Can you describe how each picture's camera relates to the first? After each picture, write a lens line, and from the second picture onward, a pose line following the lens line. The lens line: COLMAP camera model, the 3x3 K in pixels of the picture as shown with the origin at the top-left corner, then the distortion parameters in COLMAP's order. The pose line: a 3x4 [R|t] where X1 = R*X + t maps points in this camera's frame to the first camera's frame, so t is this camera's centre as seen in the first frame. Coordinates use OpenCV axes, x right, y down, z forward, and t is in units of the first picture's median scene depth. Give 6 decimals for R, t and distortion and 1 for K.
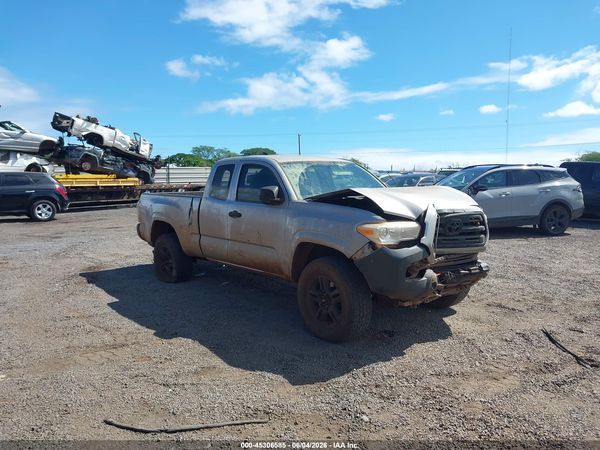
lens RADIAL K [[466.0, 0, 308.5], [0, 466.0, 234.6], [0, 0, 1]] dist [0.001949, -0.004890]
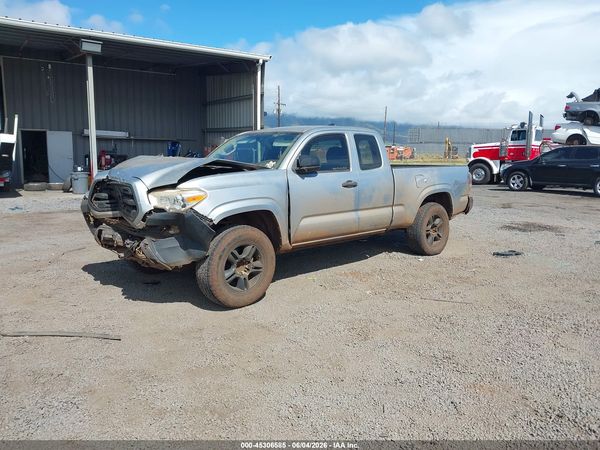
lens RADIAL K [[466.0, 0, 308.5], [0, 466.0, 234.6], [0, 0, 1]] dist [0.001949, -0.004890]
pose [[0.058845, 0.178031, -0.982264, 0.271237], [-0.126436, 0.977374, 0.169570, -0.031350], [0.990228, 0.114215, 0.080023, 0.263903]]
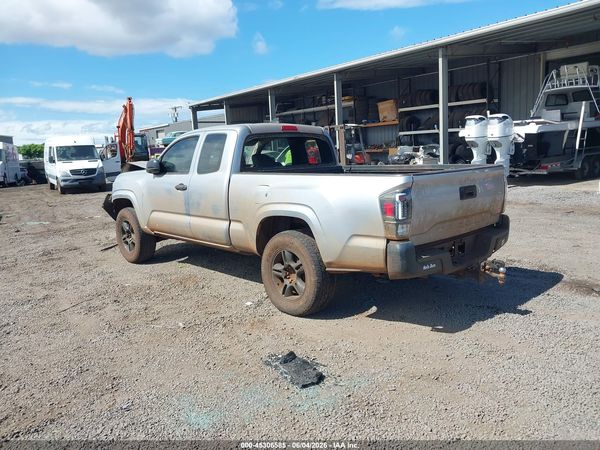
lens RADIAL K [[462.7, 0, 303.3], [0, 462.7, 236.0], [0, 0, 1]] dist [0.012079, -0.002682]
pose [[-0.996853, 0.057002, -0.055082, -0.023841], [0.037940, 0.953234, 0.299841, -0.065010], [0.069598, 0.296808, -0.952398, 0.548387]]
